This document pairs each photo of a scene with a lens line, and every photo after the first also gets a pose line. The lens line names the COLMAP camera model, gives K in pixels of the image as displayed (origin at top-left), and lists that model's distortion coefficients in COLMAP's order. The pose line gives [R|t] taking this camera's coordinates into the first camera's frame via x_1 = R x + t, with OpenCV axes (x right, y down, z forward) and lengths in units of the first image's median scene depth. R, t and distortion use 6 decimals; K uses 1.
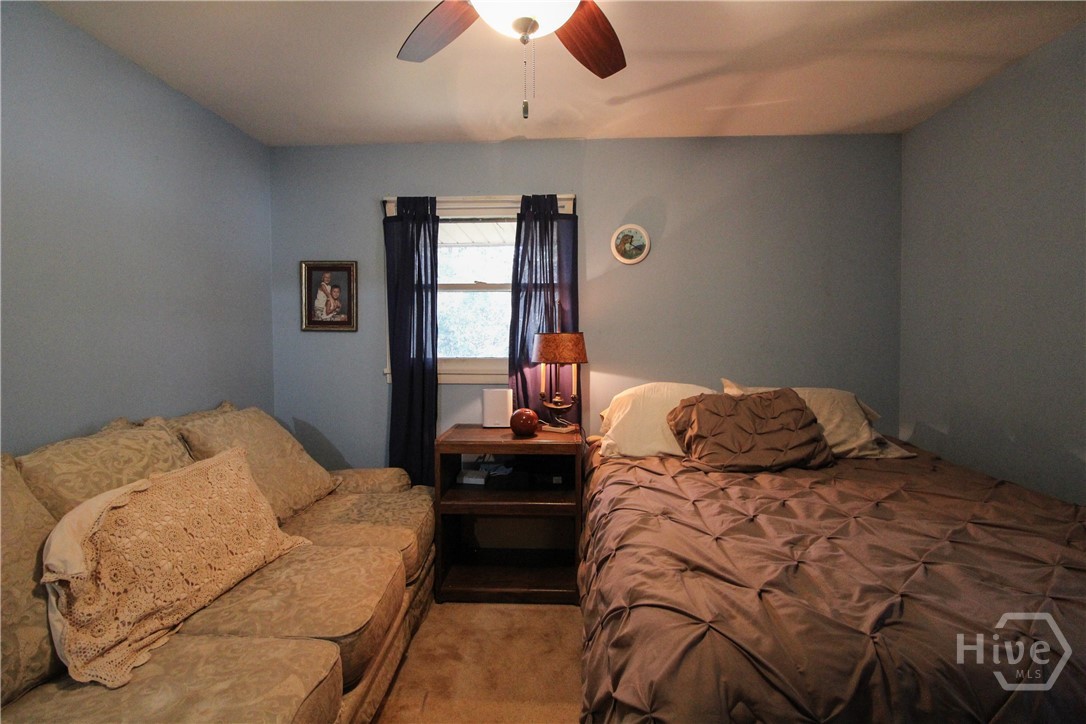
lens RADIAL K [[501.4, 0, 543.0], [0, 501.4, 362.0], [0, 0, 1]] dist [-0.015549, 0.000052]
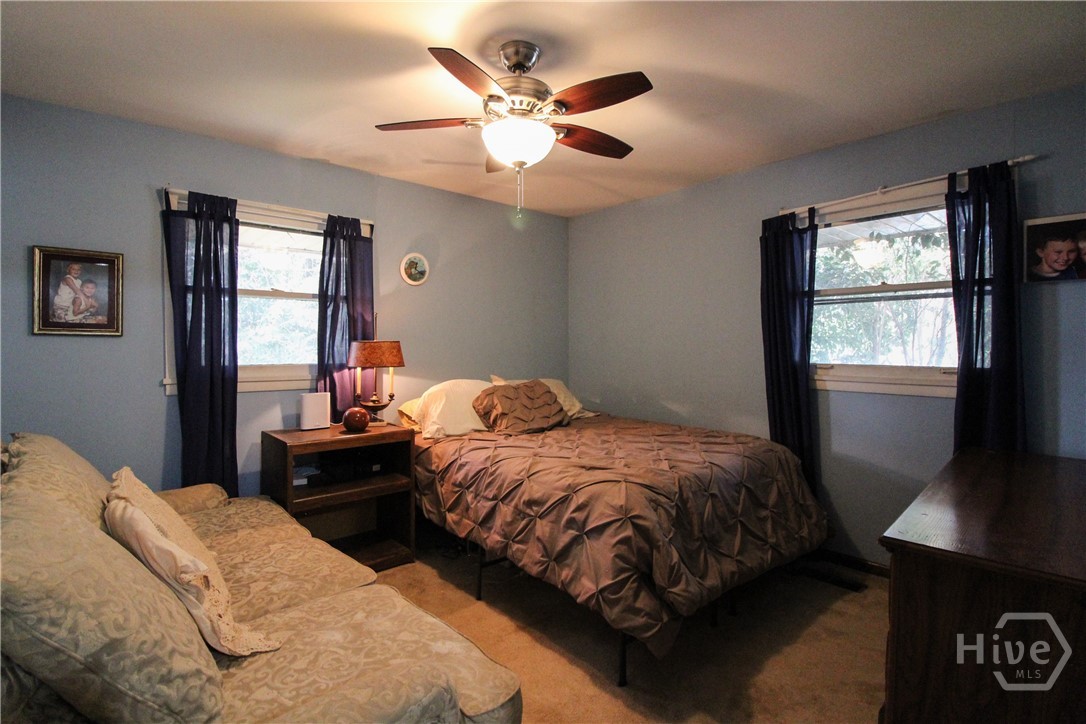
lens RADIAL K [[533.3, 0, 543.0], [0, 533.3, 362.0], [0, 0, 1]] dist [-0.057403, -0.000650]
pose [[0.700703, -0.015755, 0.713279, -0.534993], [0.026001, 0.999656, -0.003462, 0.004674], [-0.712979, 0.020972, 0.700871, -0.128896]]
